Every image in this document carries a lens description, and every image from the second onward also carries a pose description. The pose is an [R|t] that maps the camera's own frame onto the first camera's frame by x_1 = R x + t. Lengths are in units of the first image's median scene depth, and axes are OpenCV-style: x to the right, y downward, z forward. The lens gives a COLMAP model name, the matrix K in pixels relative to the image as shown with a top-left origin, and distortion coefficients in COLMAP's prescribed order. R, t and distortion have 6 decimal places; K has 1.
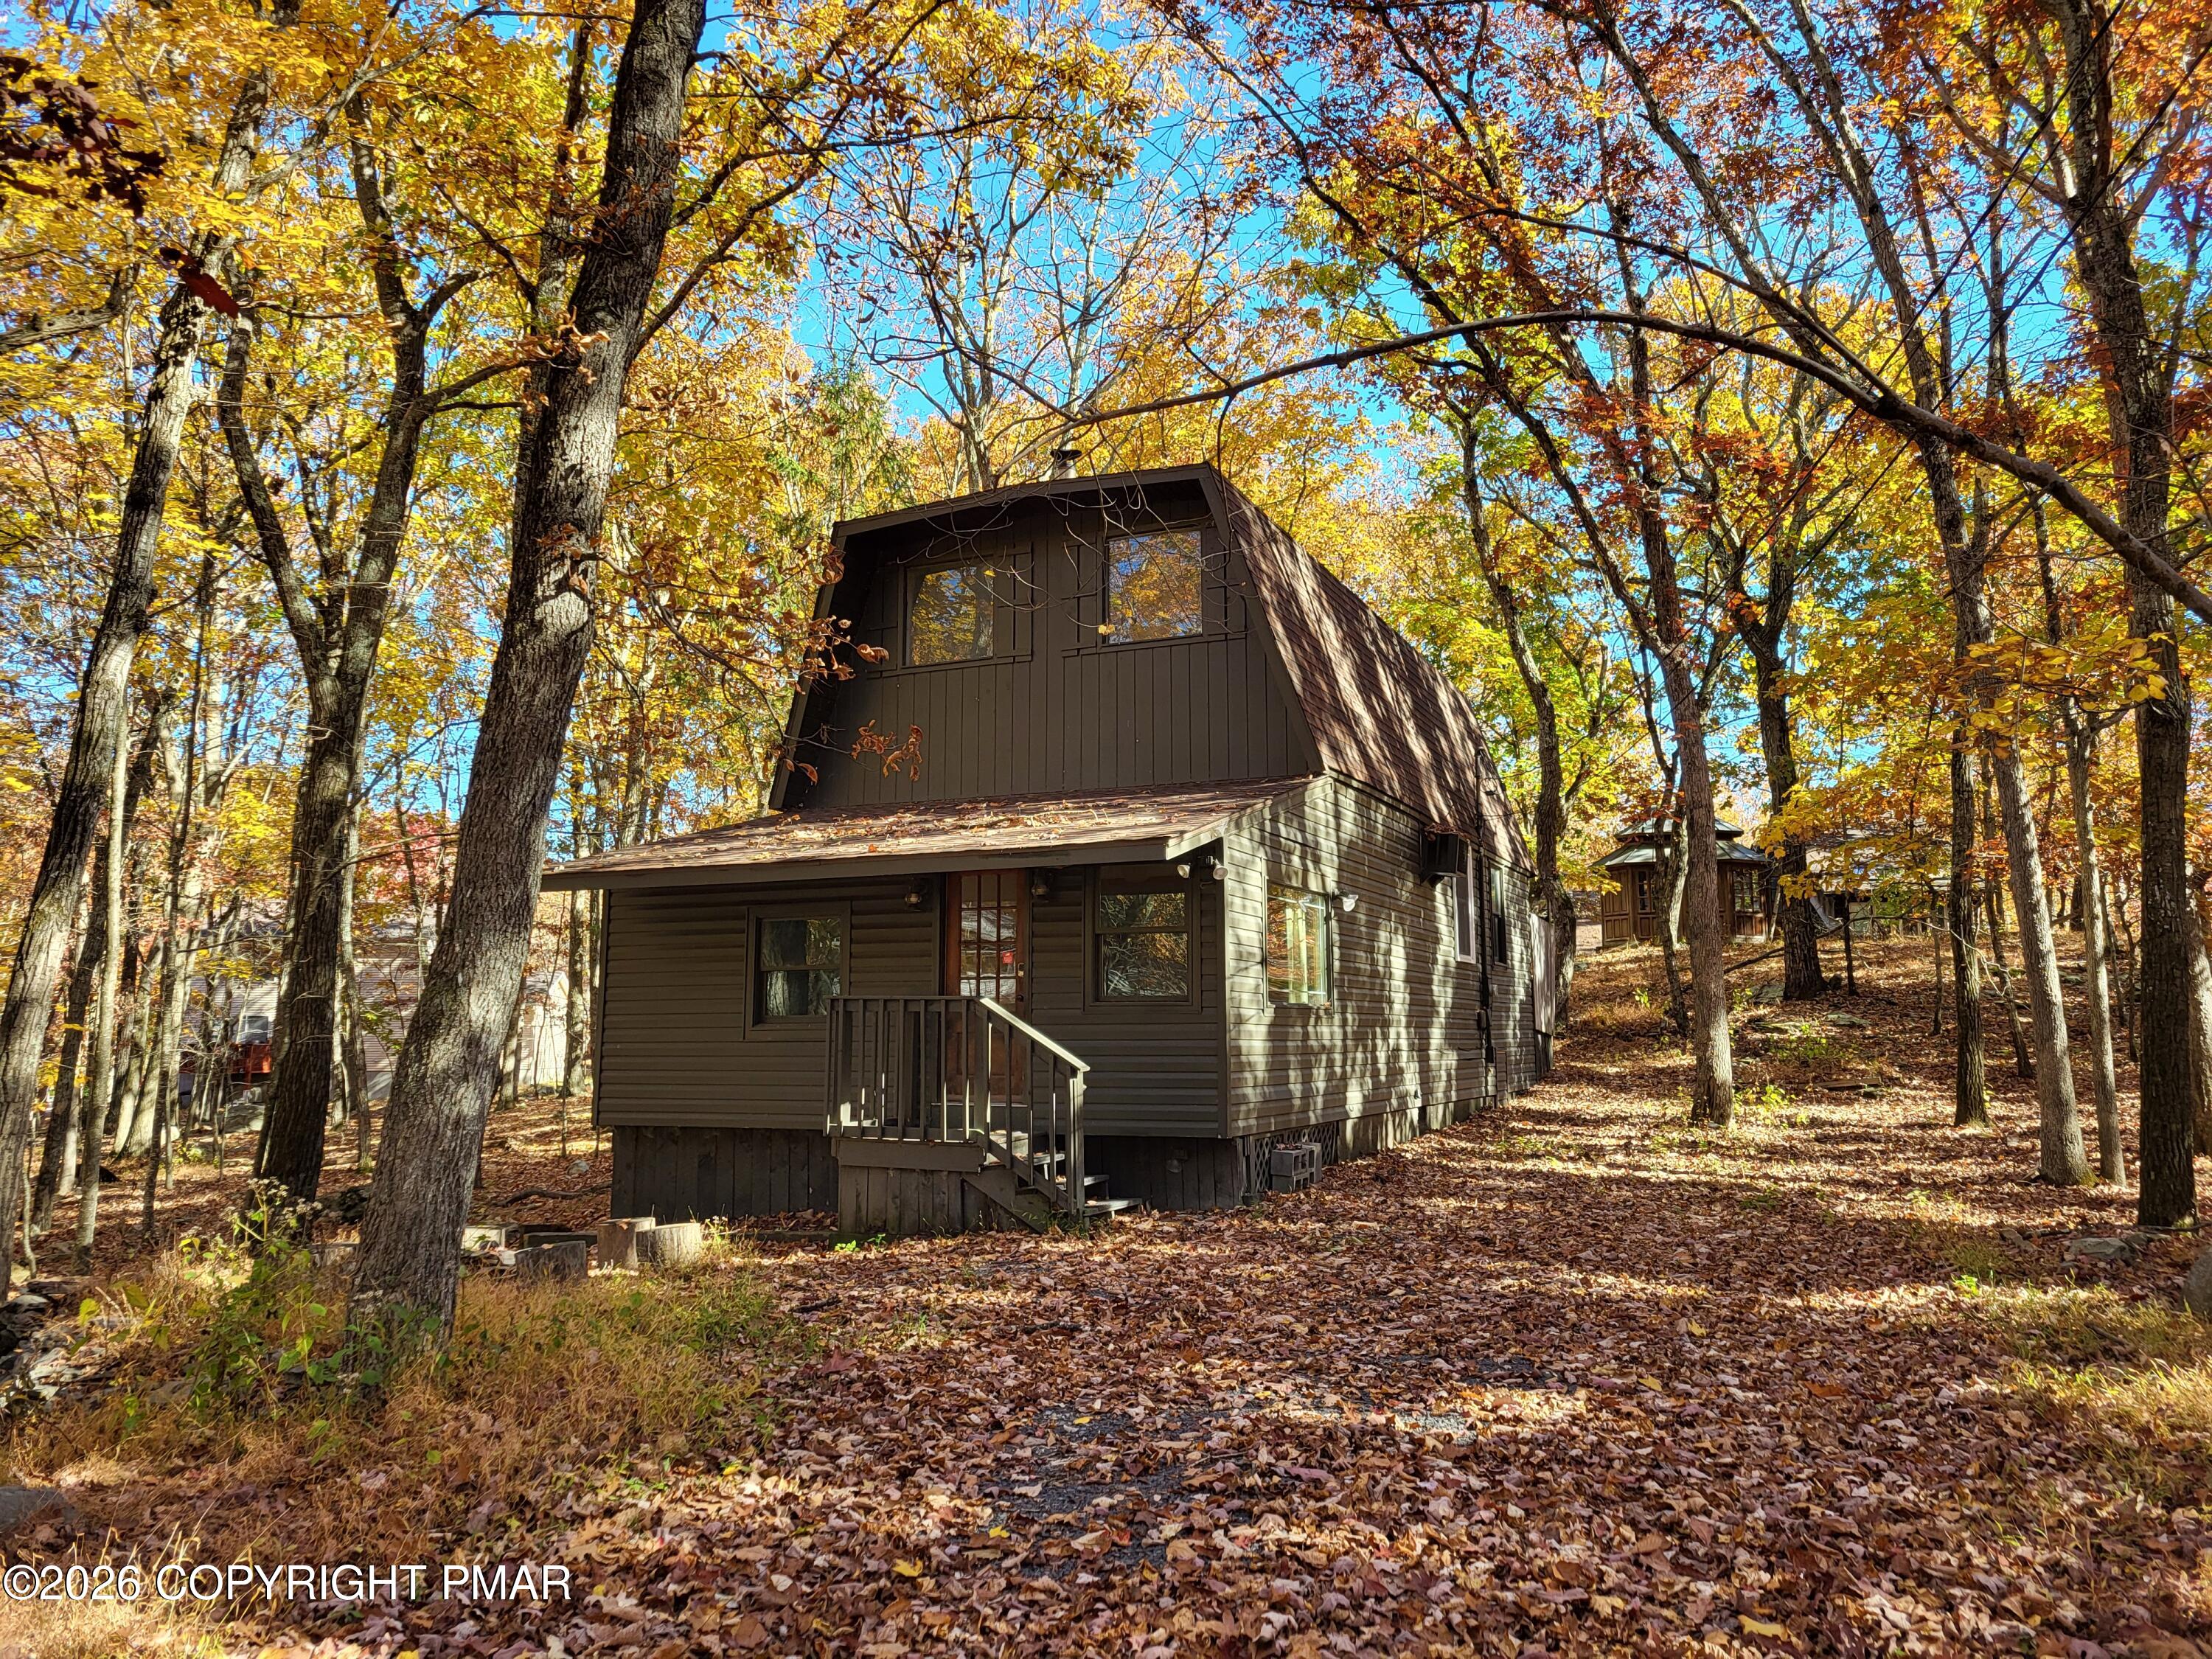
lens RADIAL K [[1688.1, 0, 1106.0], [0, 1688.1, 829.5], [0, 0, 1]] dist [0.002141, 0.000546]
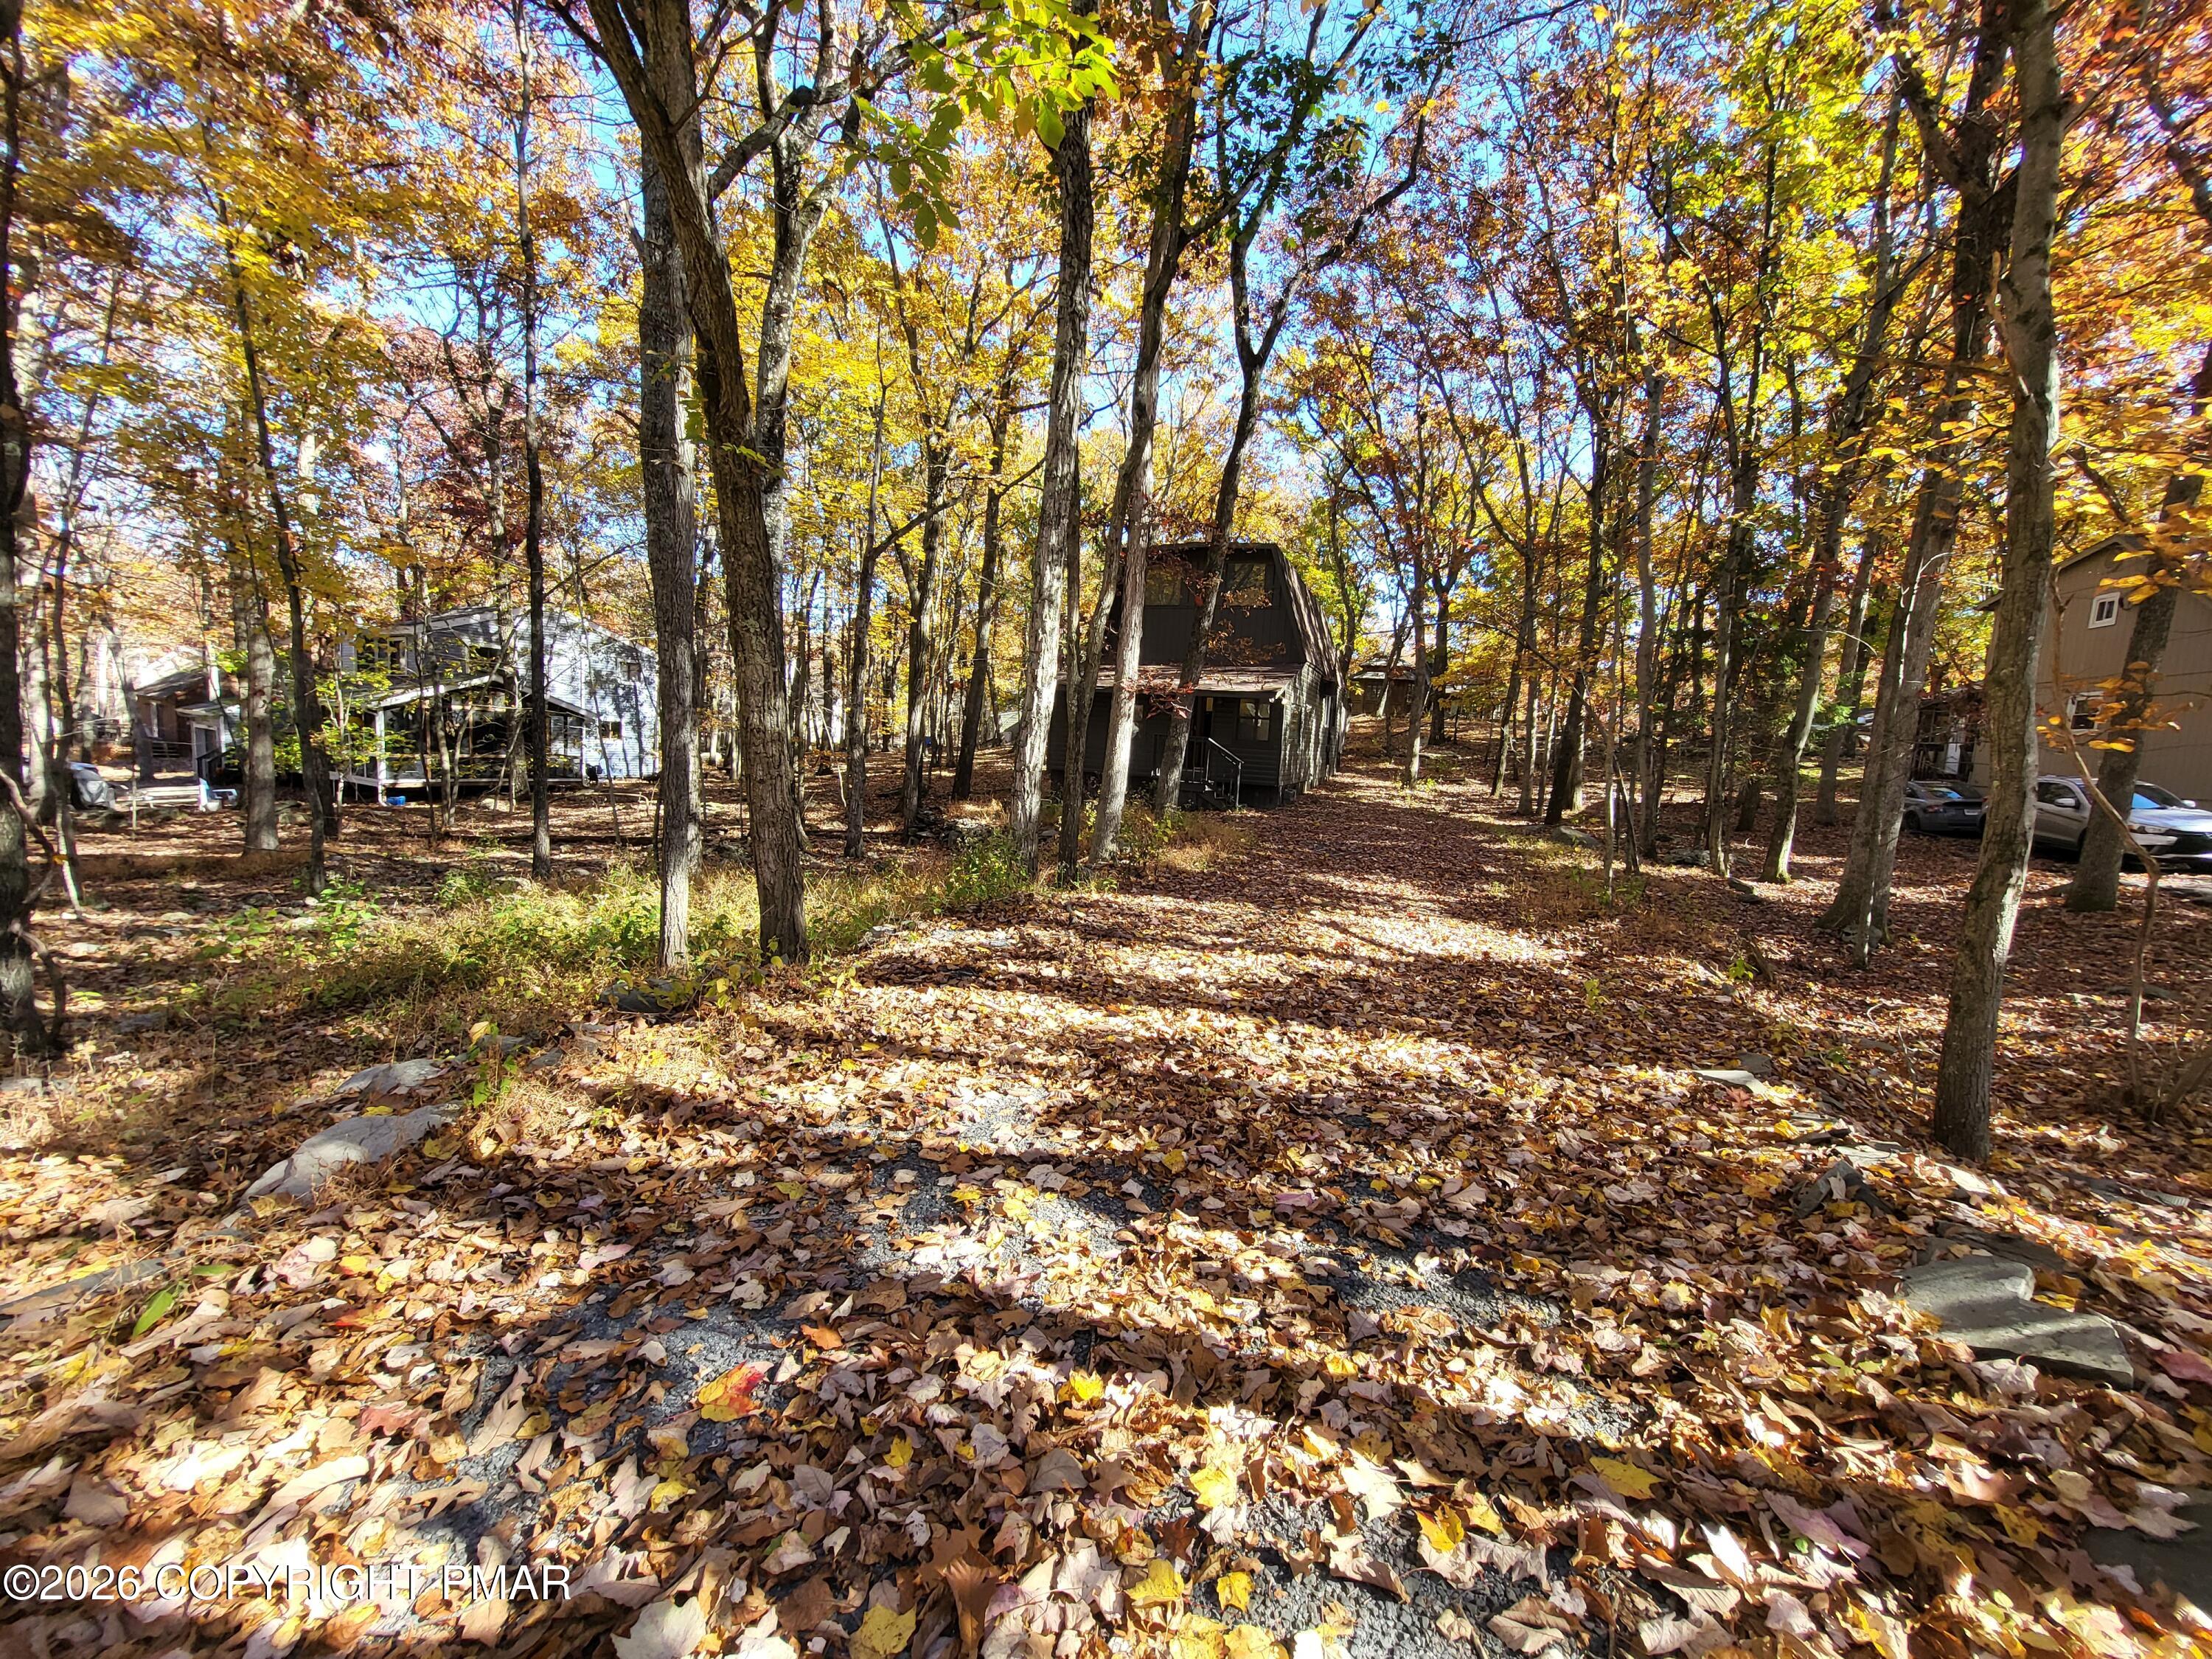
lens RADIAL K [[866.7, 0, 1121.3], [0, 866.7, 831.4], [0, 0, 1]] dist [-0.000855, -0.001193]
pose [[0.995567, 0.051586, 0.078652, -0.213068], [-0.068459, 0.970826, 0.229806, -0.054012], [-0.064503, -0.234171, 0.970053, -0.365615]]
